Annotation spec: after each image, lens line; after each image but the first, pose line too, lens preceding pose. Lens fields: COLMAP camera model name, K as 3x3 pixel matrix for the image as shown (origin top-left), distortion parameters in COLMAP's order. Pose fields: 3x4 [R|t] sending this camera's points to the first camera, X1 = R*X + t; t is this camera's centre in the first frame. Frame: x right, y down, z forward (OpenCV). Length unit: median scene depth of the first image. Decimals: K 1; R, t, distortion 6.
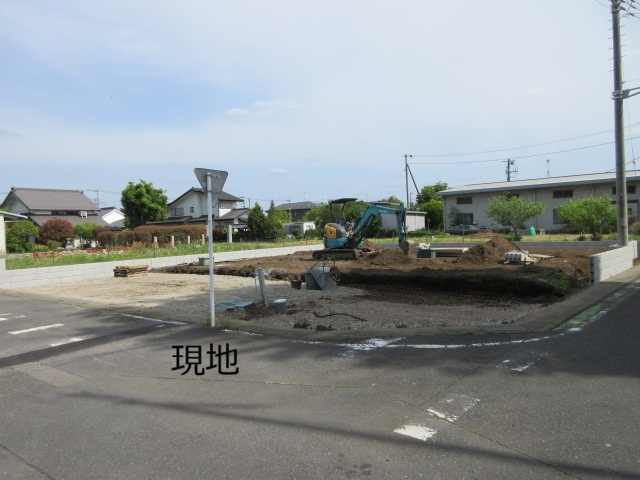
lens RADIAL K [[481.9, 0, 318.3], [0, 481.9, 233.4], [0, 0, 1]] dist [0.004366, 0.010446]
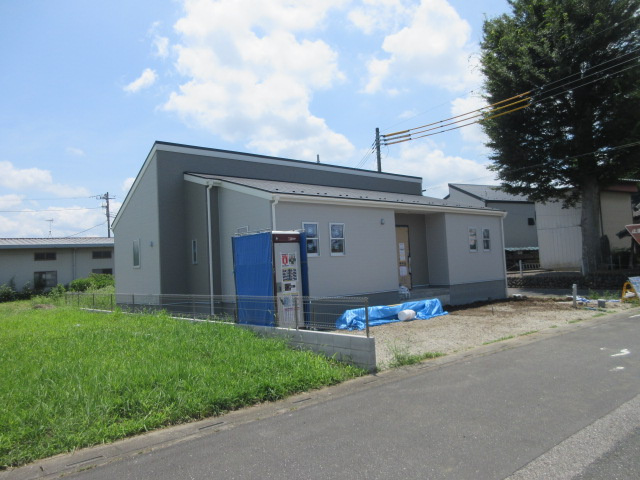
lens RADIAL K [[481.9, 0, 316.7], [0, 481.9, 230.3], [0, 0, 1]] dist [0.004366, 0.010446]
pose [[0.201897, 0.099134, 0.974377, -1.087228], [0.053591, 0.992256, -0.112058, 0.017699], [-0.977939, 0.074842, 0.195021, 0.884951]]
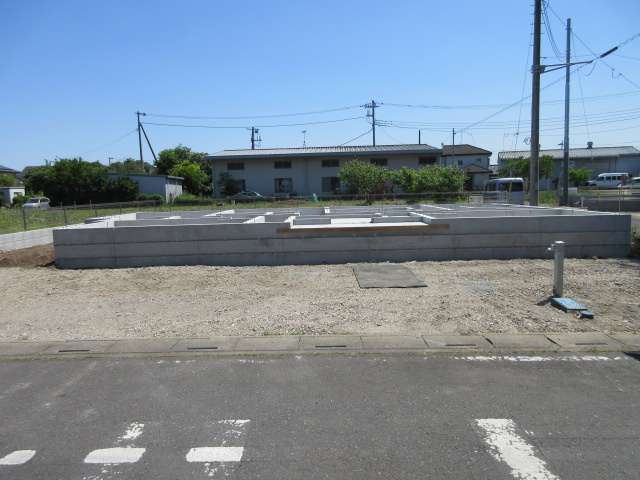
lens RADIAL K [[481.9, 0, 318.4], [0, 481.9, 237.2], [0, 0, 1]] dist [0.004366, 0.010446]
pose [[0.796561, -0.044098, 0.602948, -0.436915], [0.001219, 0.997451, 0.071340, 0.012739], [-0.604557, -0.056091, 0.794584, 0.406028]]
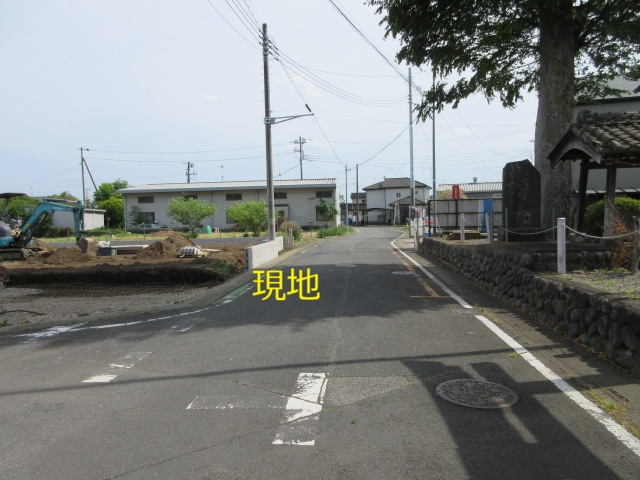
lens RADIAL K [[481.9, 0, 321.4], [0, 481.9, 235.2], [0, 0, 1]] dist [0.004366, 0.010446]
pose [[0.801324, -0.006891, 0.598191, -0.021731], [0.003708, 0.999972, 0.006552, 0.003575], [-0.598219, -0.003033, 0.801327, -0.089354]]
